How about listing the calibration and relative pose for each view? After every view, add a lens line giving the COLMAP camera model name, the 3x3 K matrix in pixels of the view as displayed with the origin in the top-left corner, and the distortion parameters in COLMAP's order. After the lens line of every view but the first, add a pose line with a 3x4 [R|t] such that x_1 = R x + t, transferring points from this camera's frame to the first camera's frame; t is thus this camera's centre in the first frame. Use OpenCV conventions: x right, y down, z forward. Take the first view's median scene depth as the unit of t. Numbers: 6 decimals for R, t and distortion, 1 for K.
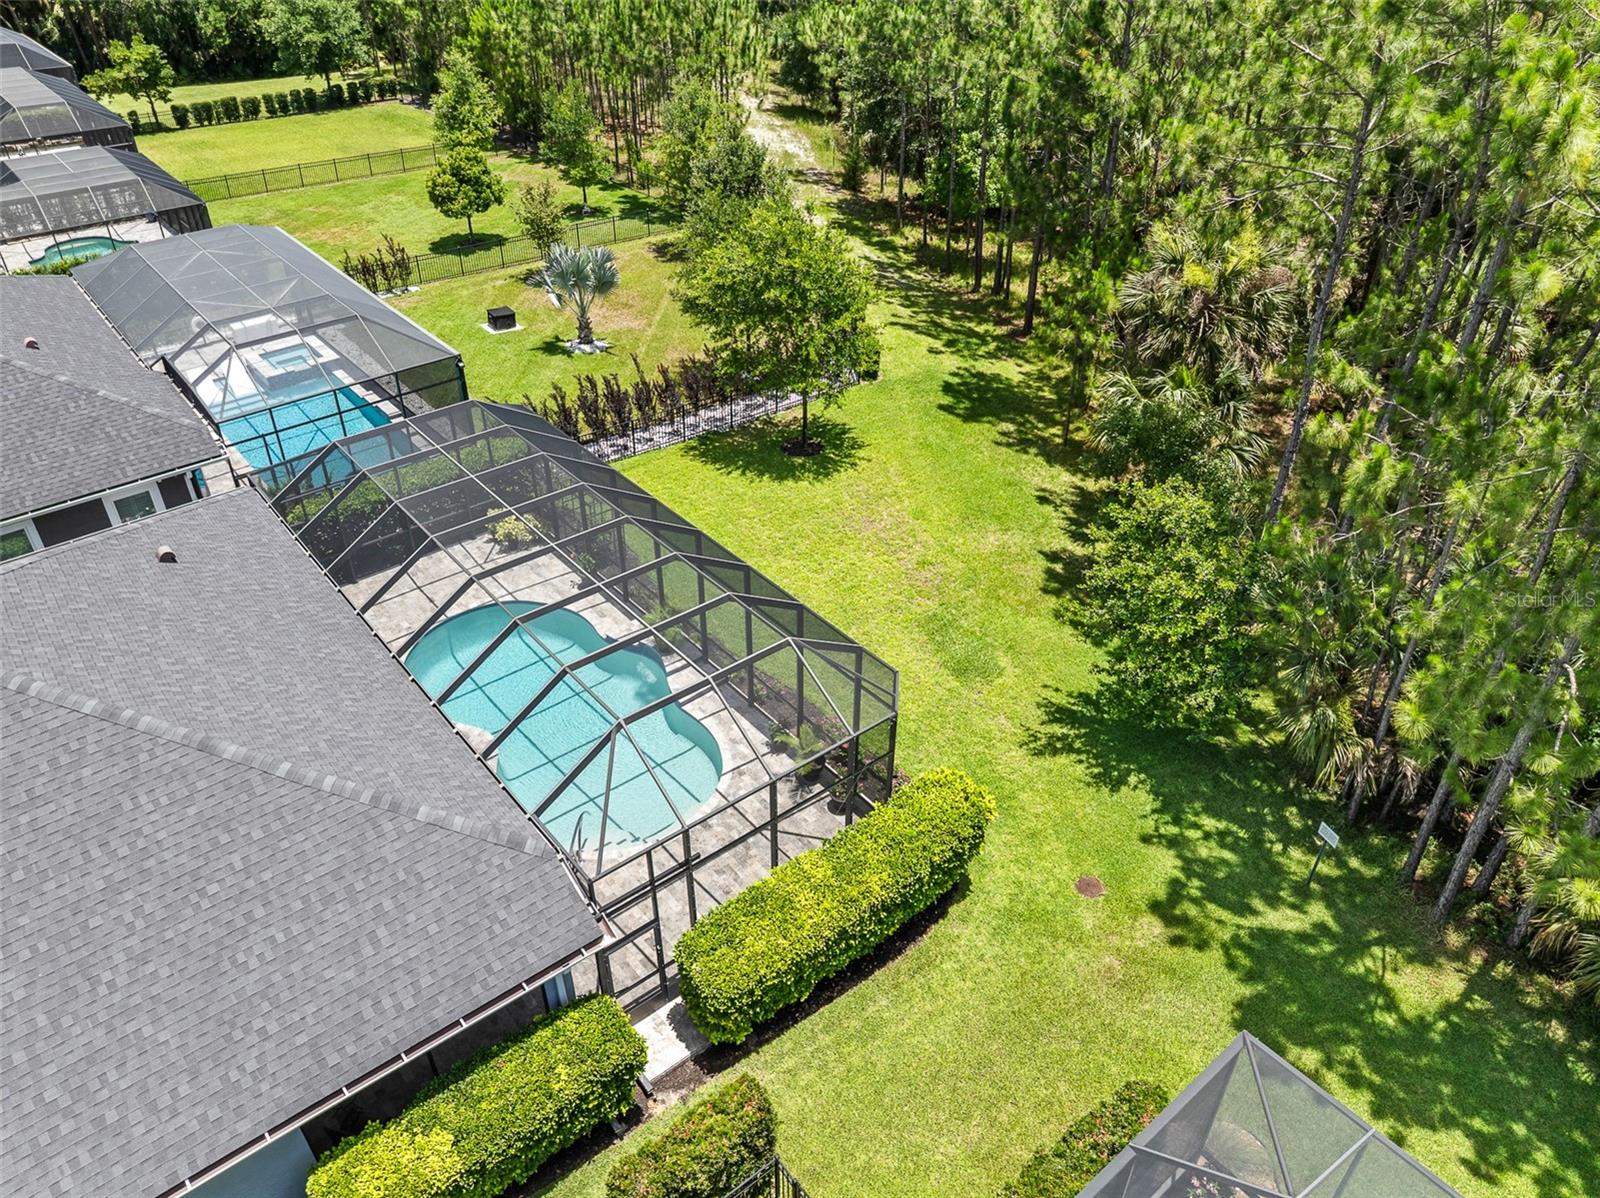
lens RADIAL K [[1133.8, 0, 800.0], [0, 1133.8, 599.0], [0, 0, 1]] dist [-0.045284, 0.014521]
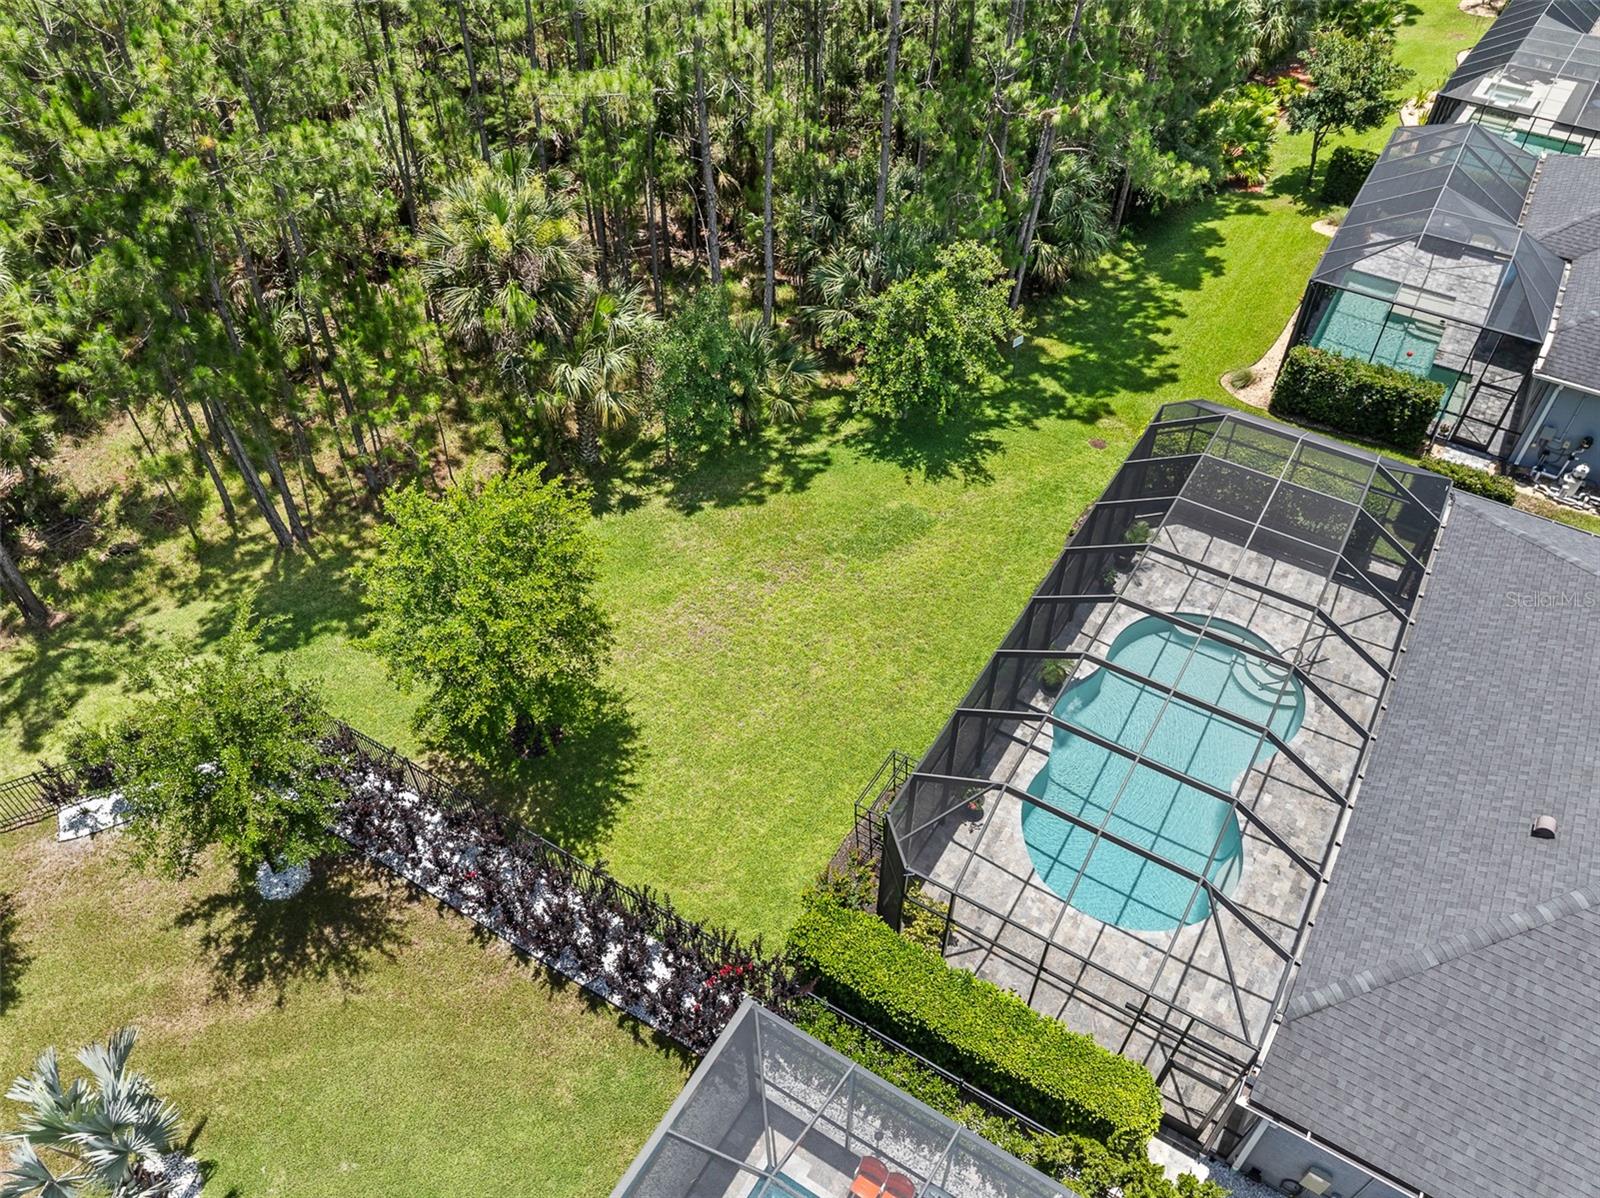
lens RADIAL K [[1133.8, 0, 800.0], [0, 1133.8, 599.0], [0, 0, 1]] dist [-0.045284, 0.014521]
pose [[-0.321238, -0.676223, 0.662970, -0.682936], [0.548834, 0.437575, 0.712257, -0.855096], [-0.771743, 0.592664, 0.230568, 0.939113]]
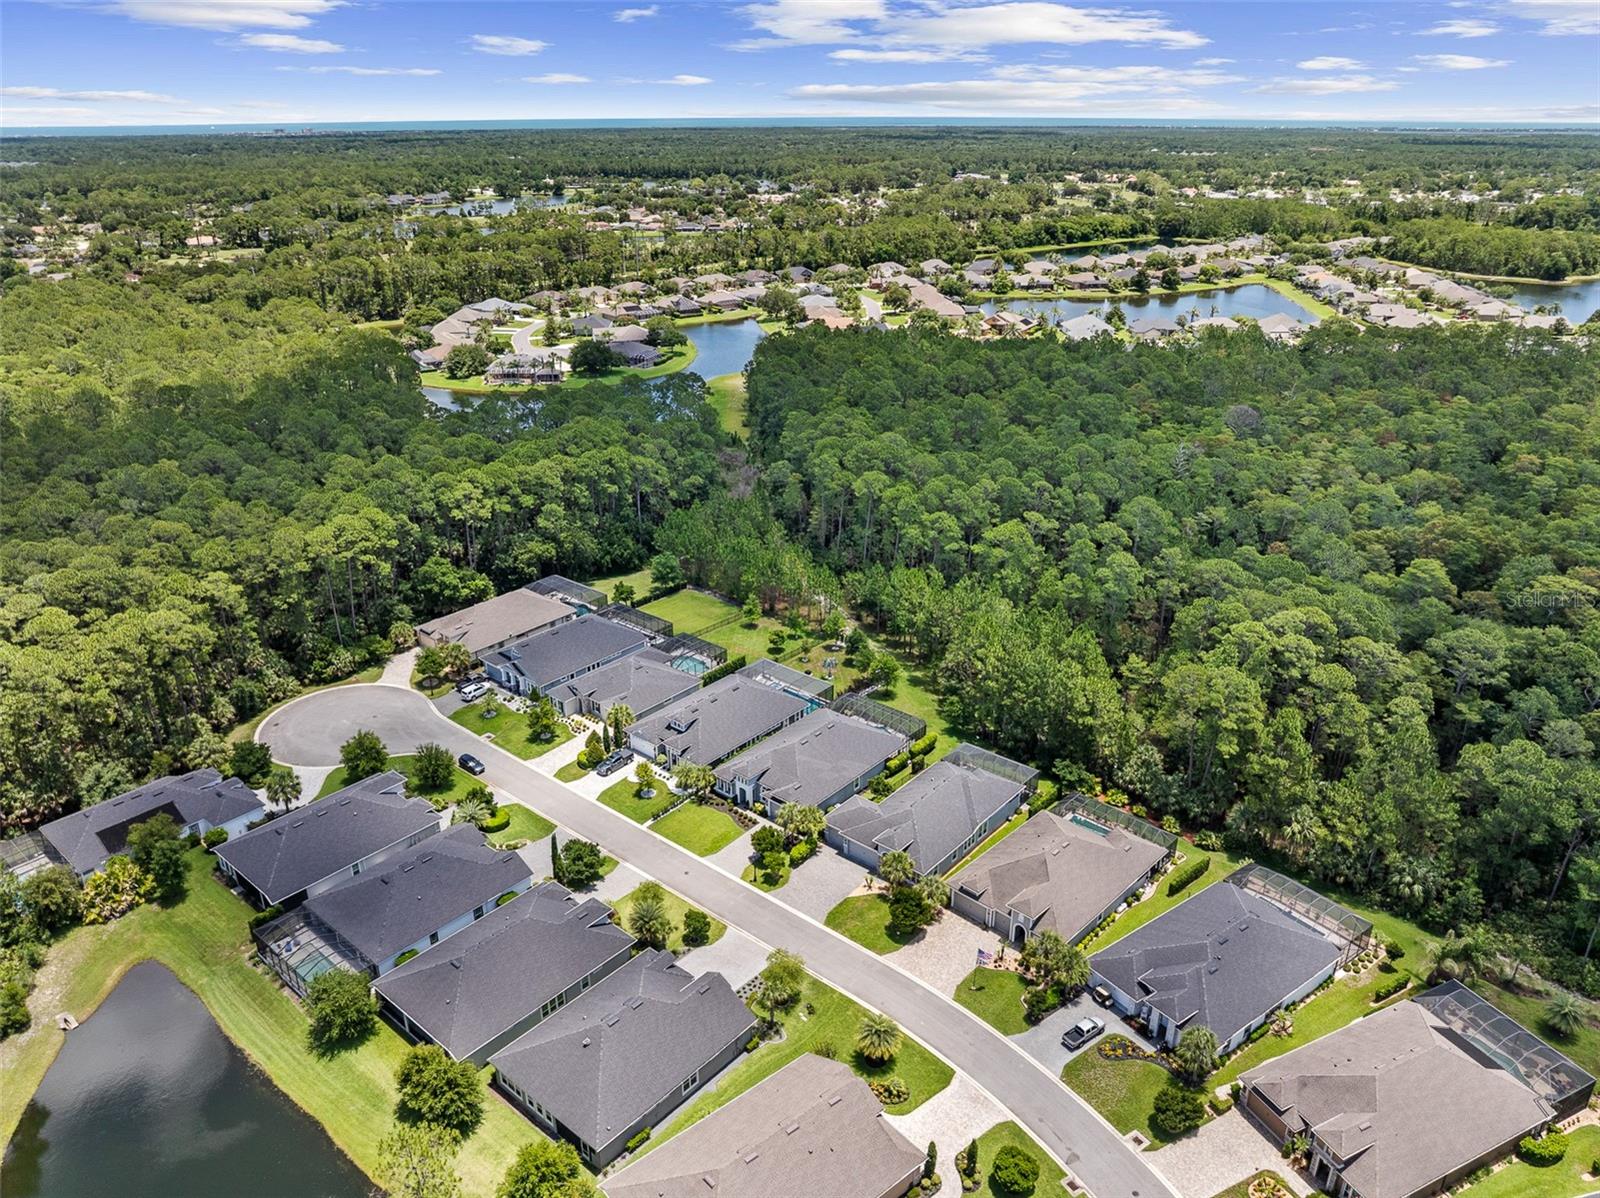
lens RADIAL K [[1133.8, 0, 800.0], [0, 1133.8, 599.0], [0, 0, 1]] dist [-0.045284, 0.014521]
pose [[0.983134, -0.073021, 0.167678, -1.795351], [0.105573, 0.975244, -0.194301, 0.592192], [-0.149339, 0.208727, 0.966505, -5.947068]]
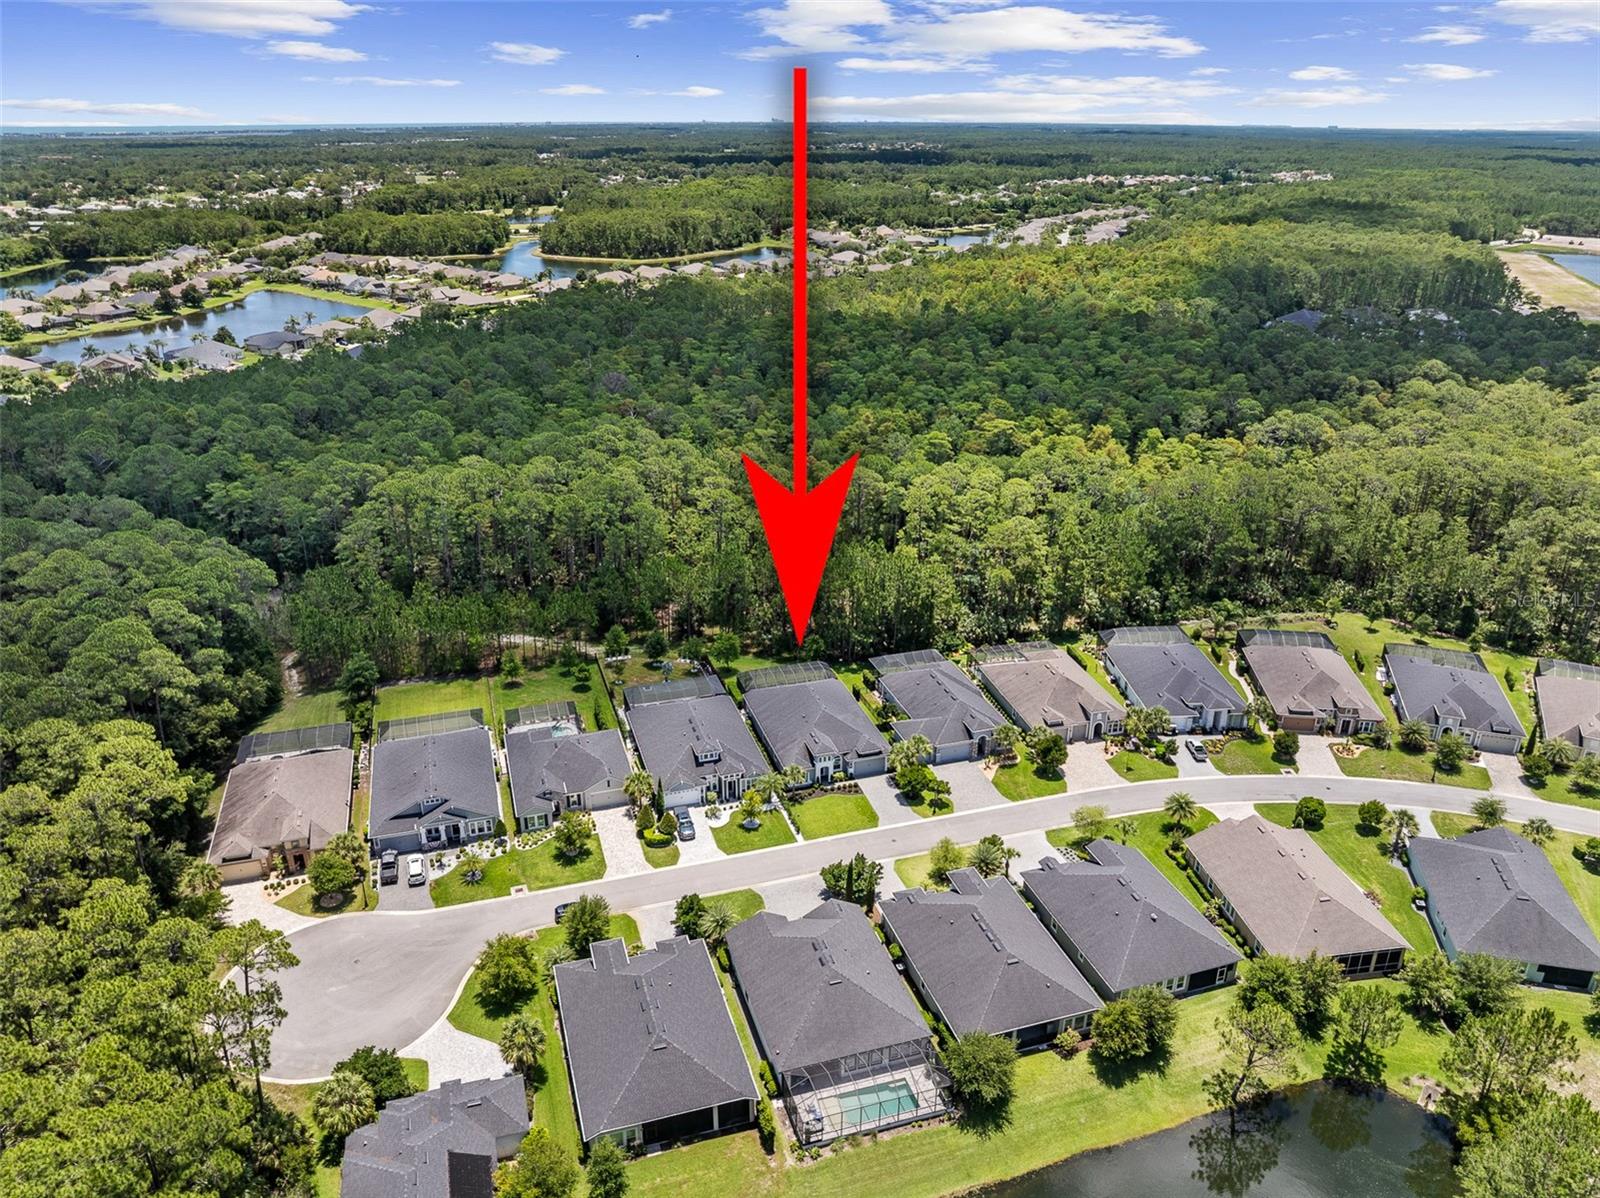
lens RADIAL K [[1133.8, 0, 800.0], [0, 1133.8, 599.0], [0, 0, 1]] dist [-0.045284, 0.014521]
pose [[0.367132, -0.363005, 0.856412, -6.412845], [0.531172, 0.837640, 0.127342, -1.353047], [-0.763591, 0.408151, 0.500342, -3.108305]]
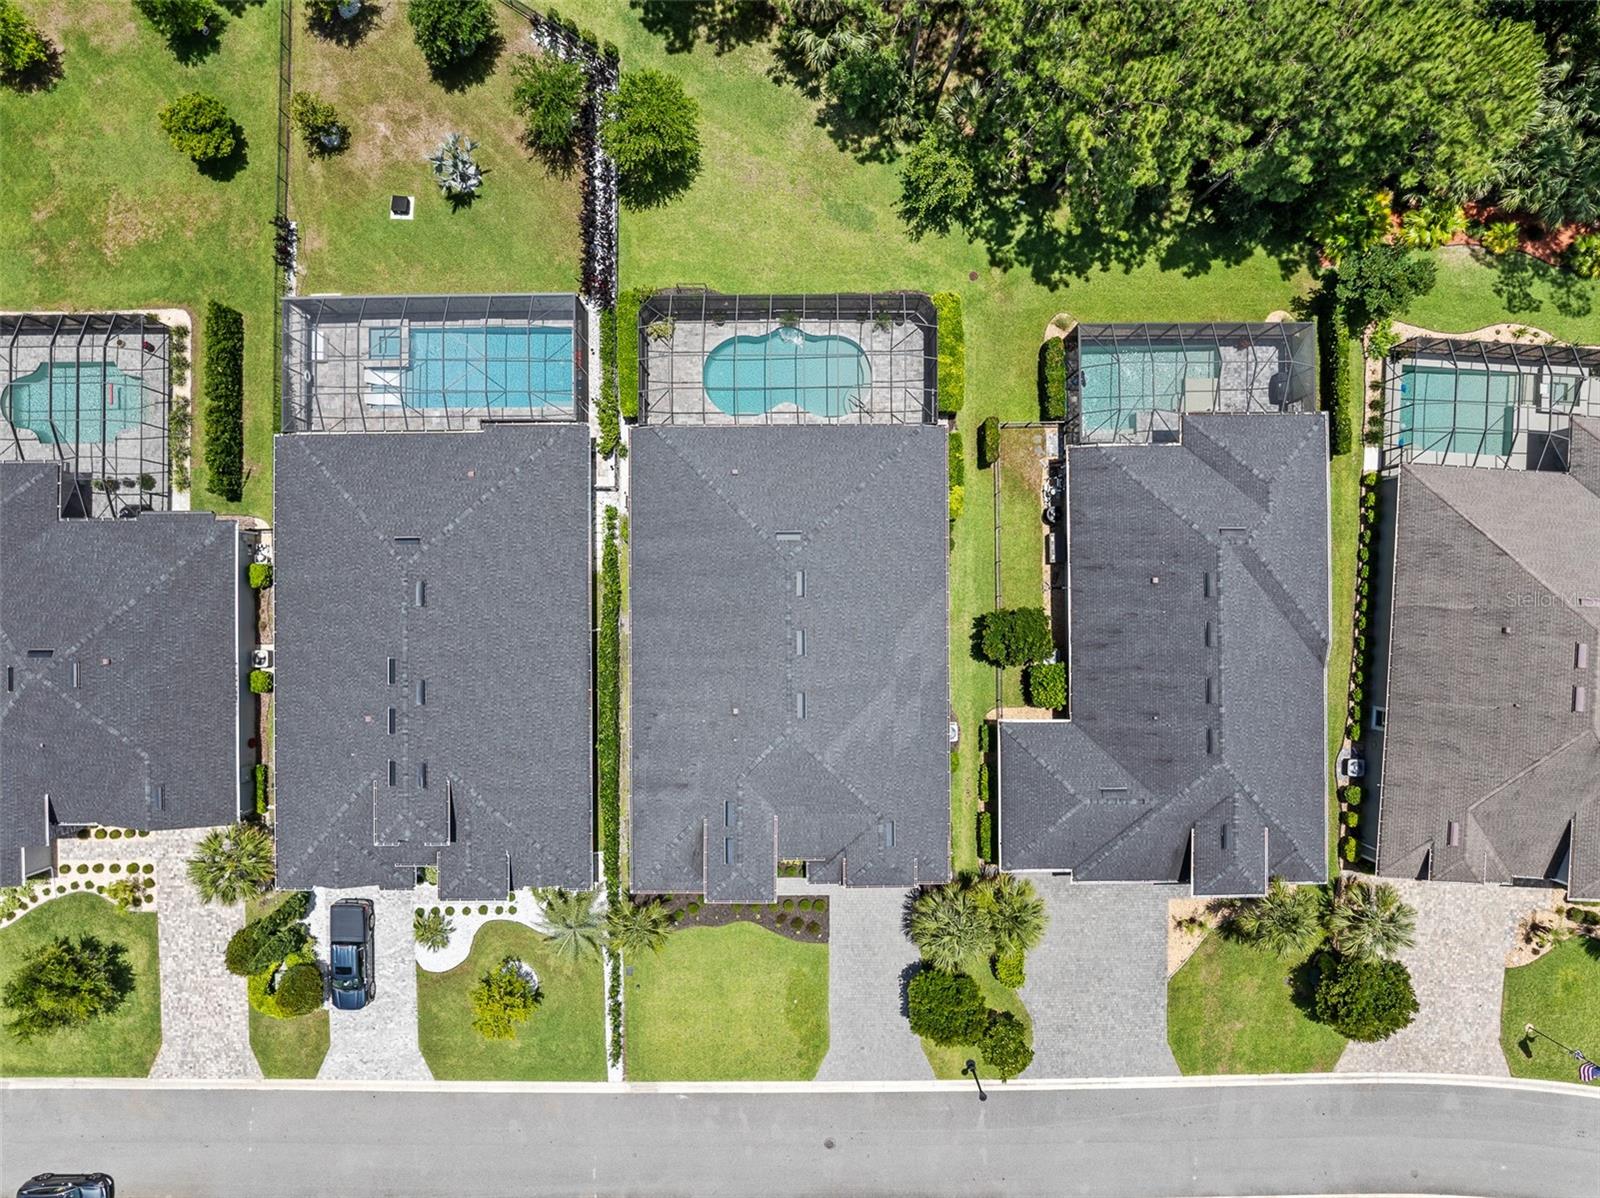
lens RADIAL K [[1133.8, 0, 800.0], [0, 1133.8, 599.0], [0, 0, 1]] dist [-0.045284, 0.014521]
pose [[0.626716, -0.779241, 0.003222, -0.593617], [0.451052, 0.366131, 0.813941, -1.745387], [-0.635436, -0.508657, 0.580938, -0.722992]]
